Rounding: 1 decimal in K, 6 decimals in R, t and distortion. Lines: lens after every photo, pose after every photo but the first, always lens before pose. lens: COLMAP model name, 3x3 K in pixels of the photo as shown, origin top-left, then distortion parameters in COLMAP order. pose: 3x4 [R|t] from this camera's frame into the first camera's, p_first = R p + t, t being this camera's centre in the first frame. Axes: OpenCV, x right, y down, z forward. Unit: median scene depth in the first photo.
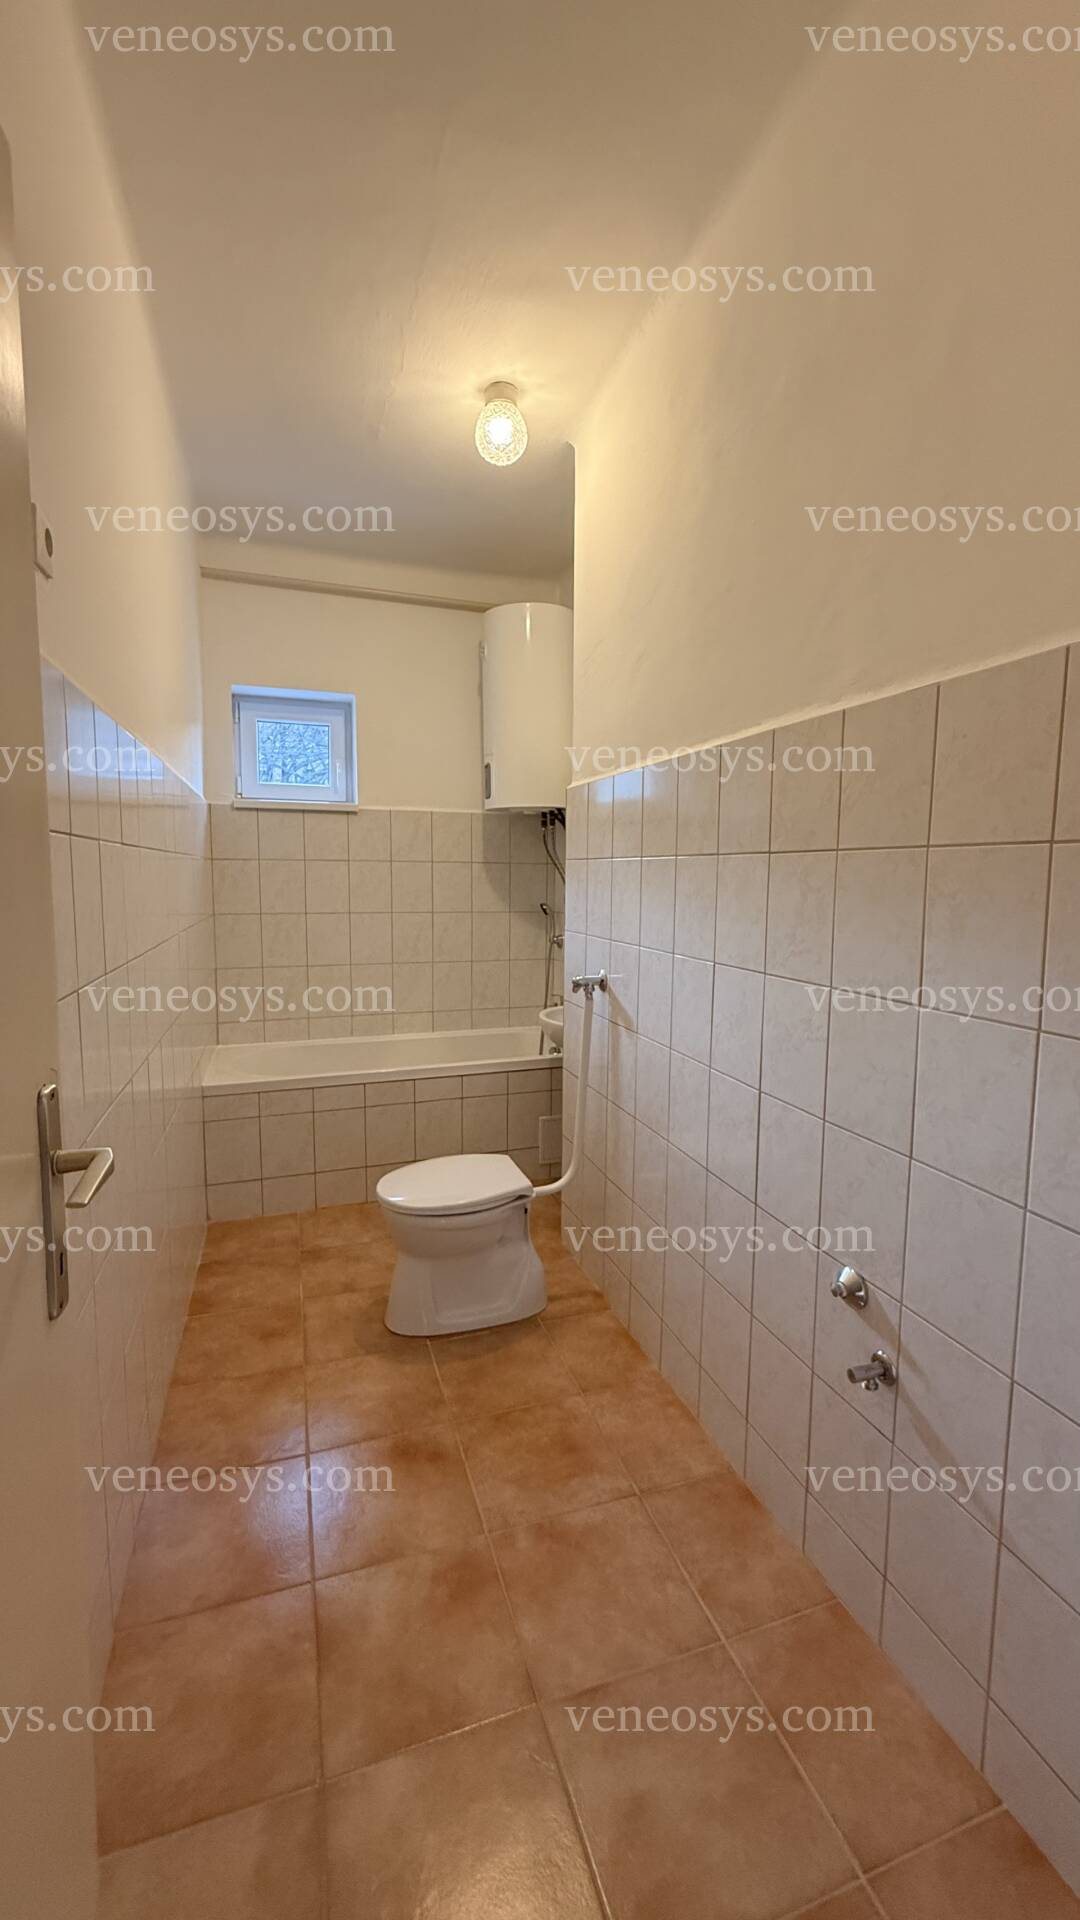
lens RADIAL K [[759.3, 0, 542.4], [0, 759.3, 953.3], [0, 0, 1]] dist [-0.000095, 0.000083]
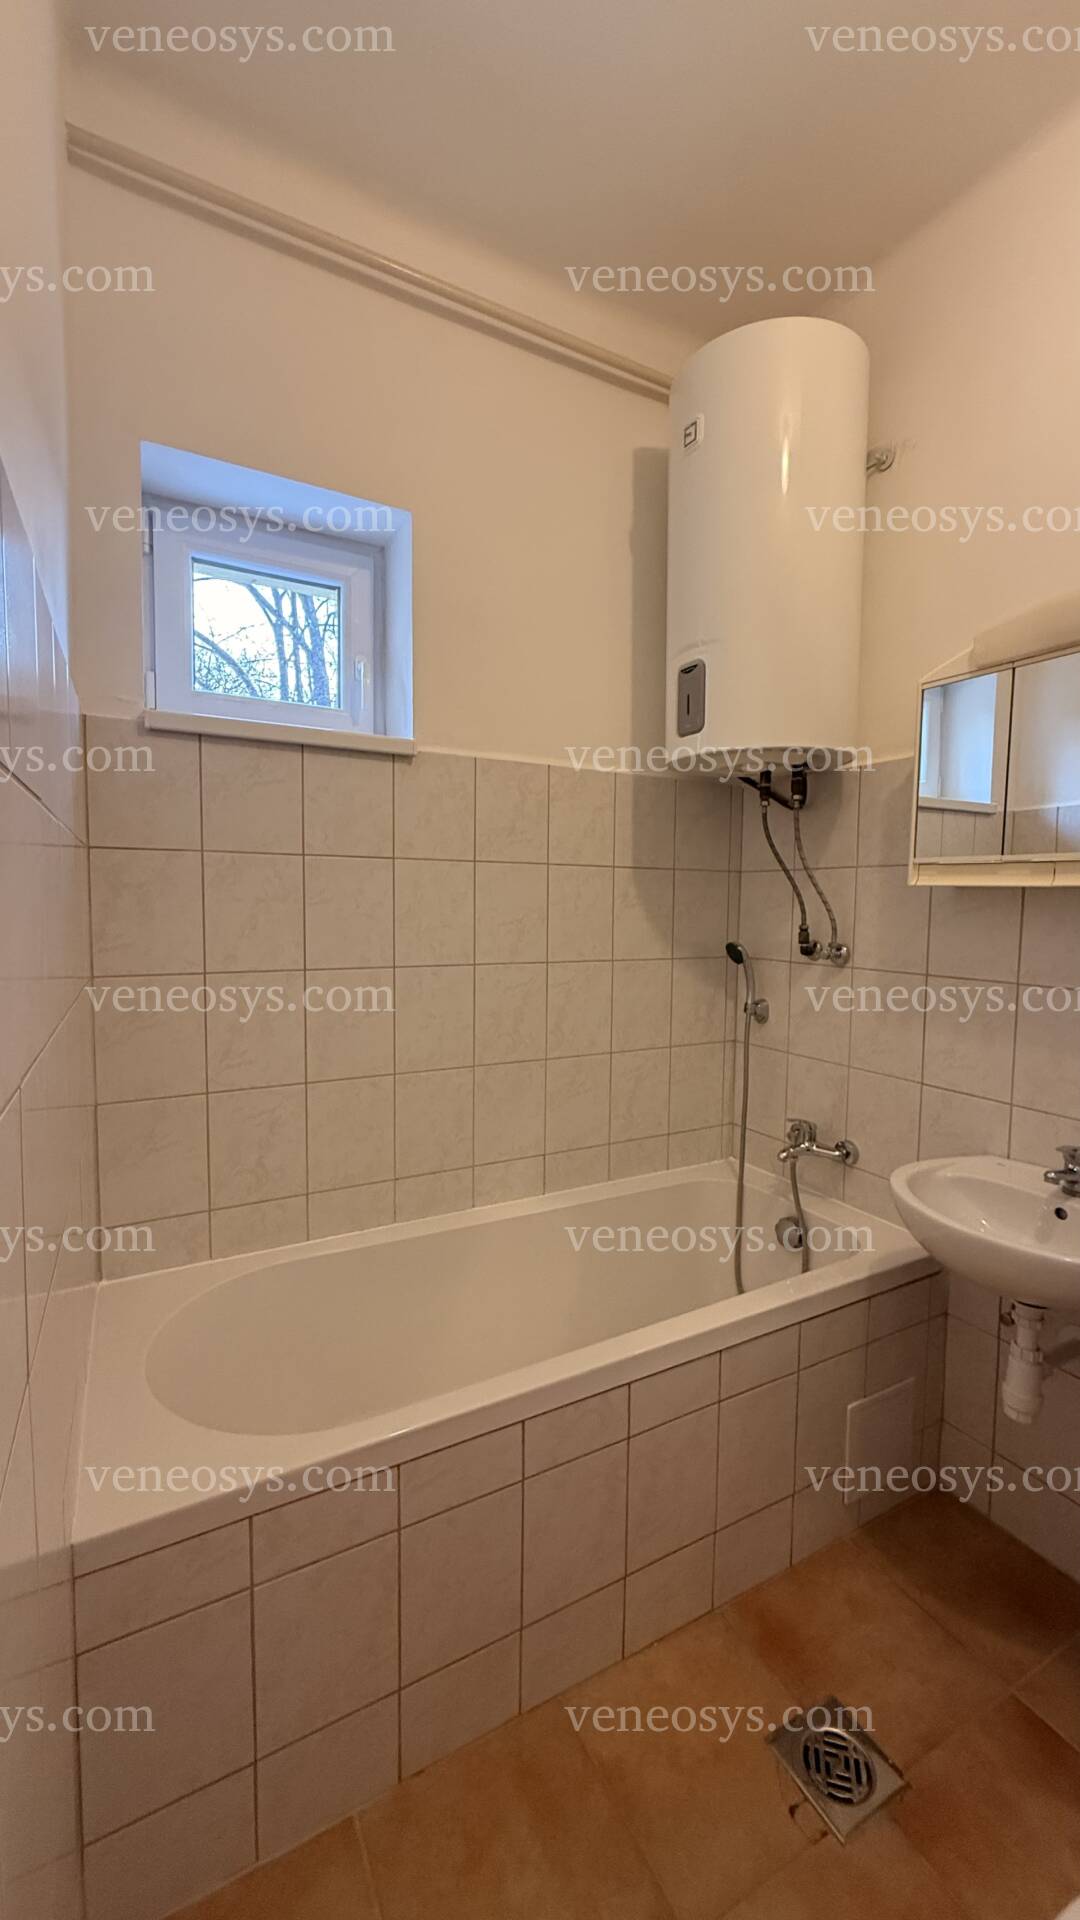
lens RADIAL K [[759.3, 0, 535.3], [0, 759.3, 960.6], [0, 0, 1]] dist [-0.000095, 0.000083]
pose [[0.989132, -0.008175, 0.146802, -0.232240], [0.011893, 0.999630, -0.024462, -0.043307], [-0.146548, 0.025942, 0.988863, 0.502417]]
